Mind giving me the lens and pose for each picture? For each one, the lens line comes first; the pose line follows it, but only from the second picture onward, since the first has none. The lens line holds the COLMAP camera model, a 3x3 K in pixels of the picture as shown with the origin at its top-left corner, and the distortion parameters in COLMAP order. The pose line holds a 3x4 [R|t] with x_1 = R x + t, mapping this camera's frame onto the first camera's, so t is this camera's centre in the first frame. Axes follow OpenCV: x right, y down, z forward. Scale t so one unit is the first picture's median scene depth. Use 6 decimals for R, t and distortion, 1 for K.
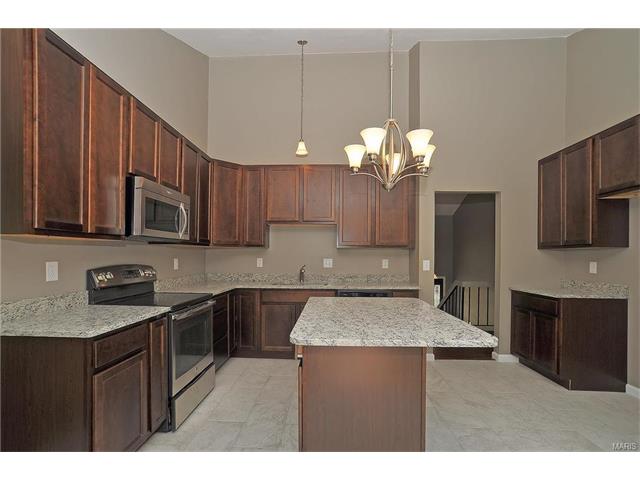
lens RADIAL K [[303.5, 0, 318.8], [0, 303.5, 253.2], [0, 0, 1]] dist [-0.000991, -0.000060]
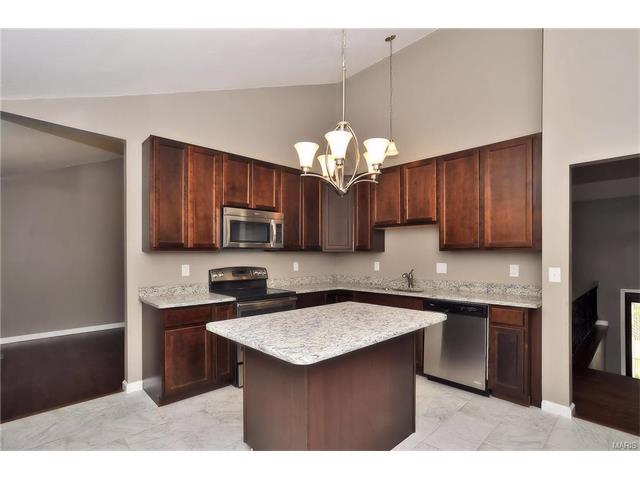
lens RADIAL K [[314.8, 0, 320.1], [0, 314.8, 253.6], [0, 0, 1]] dist [-0.000180, 0.000135]
pose [[0.732927, -0.008255, -0.680257, 0.582966], [0.009699, 0.999952, -0.001685, -0.016224], [0.680238, -0.005363, 0.732972, 0.144632]]
